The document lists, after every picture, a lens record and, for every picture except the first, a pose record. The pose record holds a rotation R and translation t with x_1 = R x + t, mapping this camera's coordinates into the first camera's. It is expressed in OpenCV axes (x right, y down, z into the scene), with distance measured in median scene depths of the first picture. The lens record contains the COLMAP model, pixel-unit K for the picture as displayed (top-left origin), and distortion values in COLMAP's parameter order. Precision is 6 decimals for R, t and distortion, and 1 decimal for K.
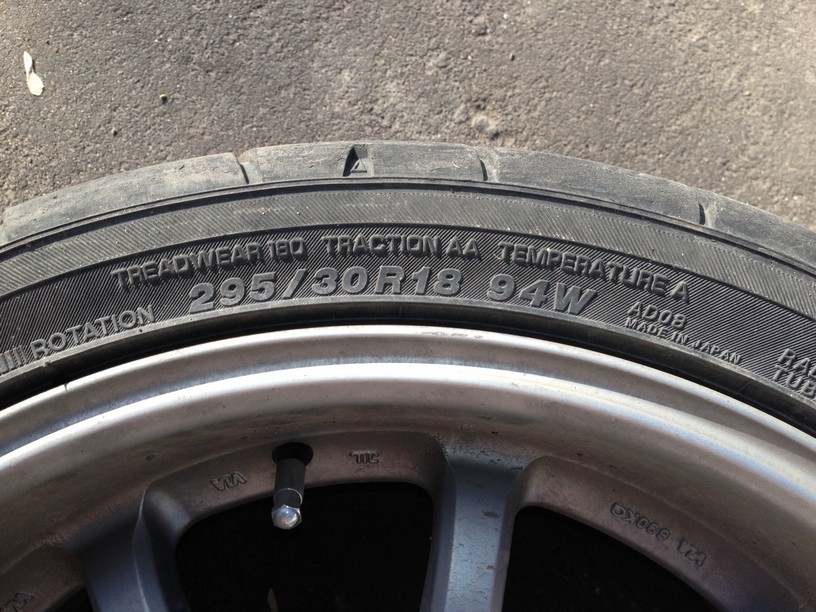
lens RADIAL K [[773.4, 0, 409.4], [0, 773.4, 300.1], [0, 0, 1]] dist [0.039994, 0.000000]
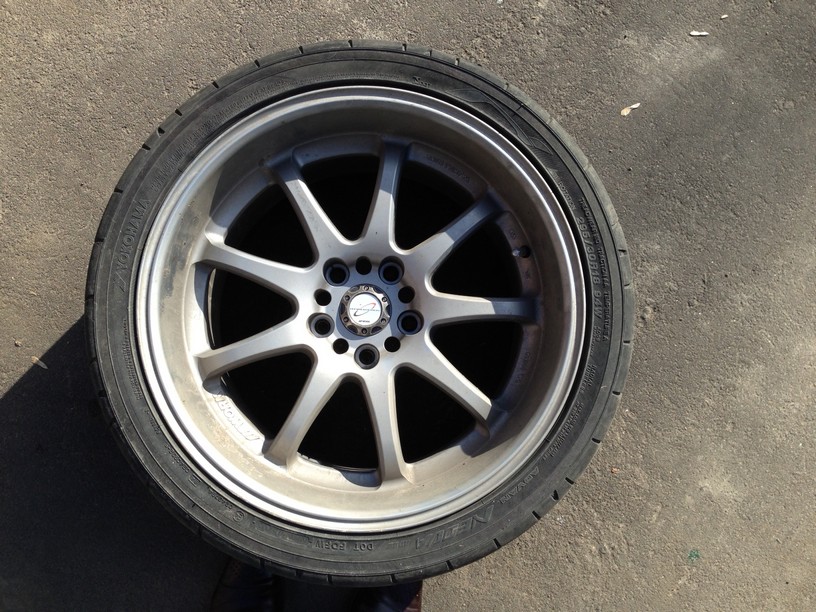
lens RADIAL K [[773.4, 0, 400.5], [0, 773.4, 307.2], [0, 0, 1]] dist [0.039994, 0.000000]
pose [[0.173844, 0.981619, -0.078754, 0.244717], [-0.979769, 0.180458, 0.086528, 0.484839], [0.099150, 0.062118, 0.993132, -2.293961]]
